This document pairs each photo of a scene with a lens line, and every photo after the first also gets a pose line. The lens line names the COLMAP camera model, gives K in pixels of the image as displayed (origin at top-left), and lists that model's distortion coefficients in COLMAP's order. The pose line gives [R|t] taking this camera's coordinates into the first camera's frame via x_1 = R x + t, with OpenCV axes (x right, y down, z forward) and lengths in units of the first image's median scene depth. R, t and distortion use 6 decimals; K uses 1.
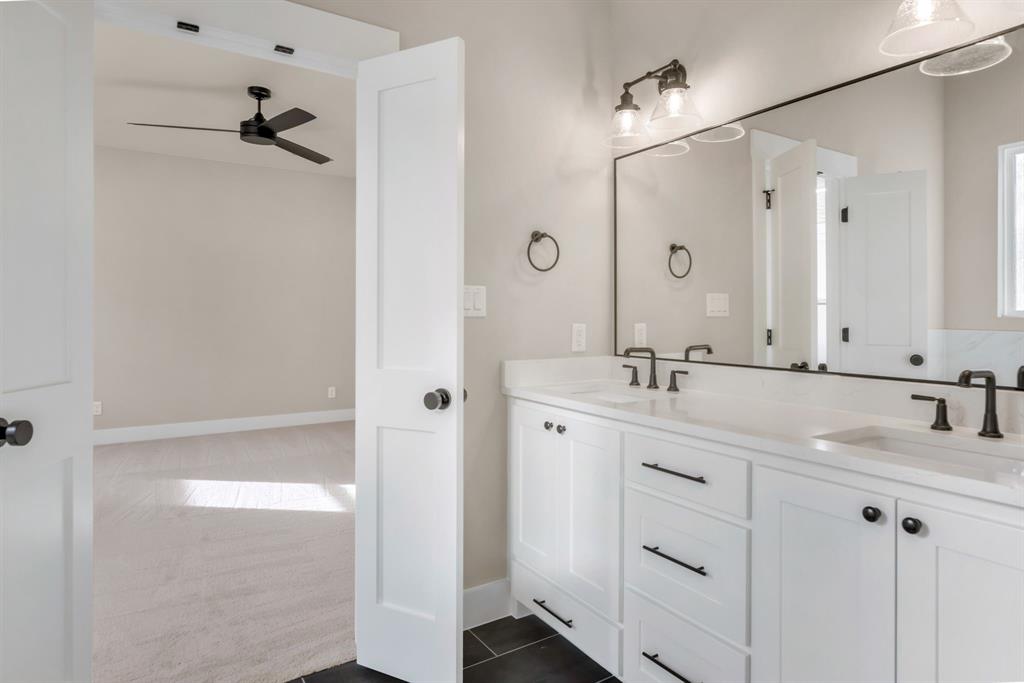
lens RADIAL K [[569.6, 0, 510.8], [0, 569.6, 324.4], [0, 0, 1]] dist [0.001289, 0.000358]
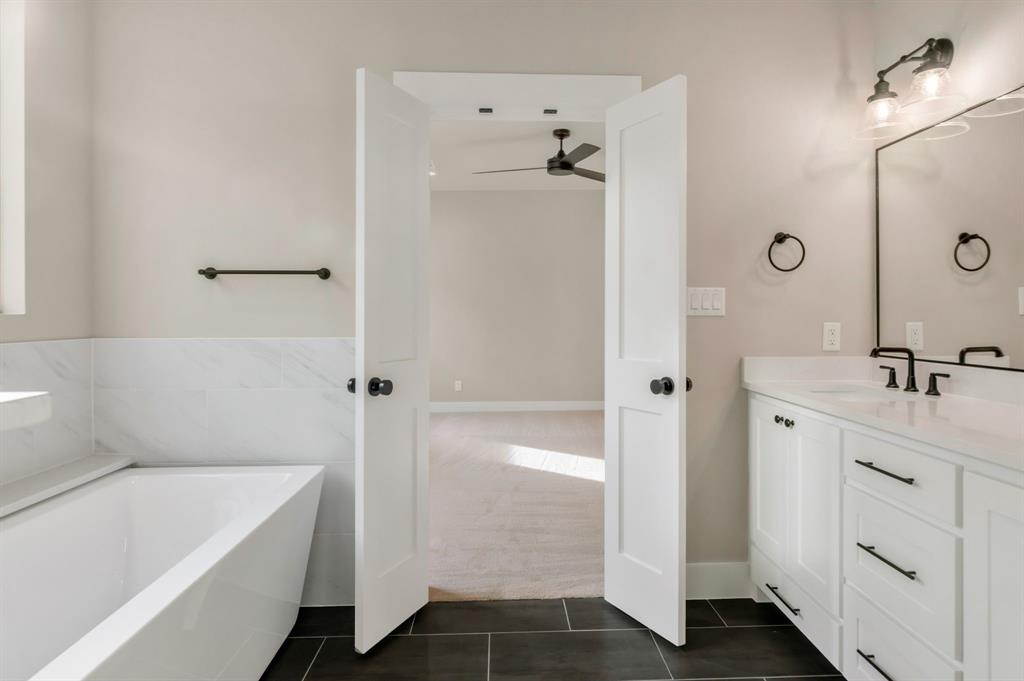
lens RADIAL K [[548.9, 0, 536.8], [0, 548.9, 322.1], [0, 0, 1]] dist [0.000496, -0.000037]
pose [[0.872594, 0.000944, -0.488444, 0.154785], [-0.003089, 0.999989, -0.003586, 0.003528], [0.488436, 0.004638, 0.872588, -0.089330]]
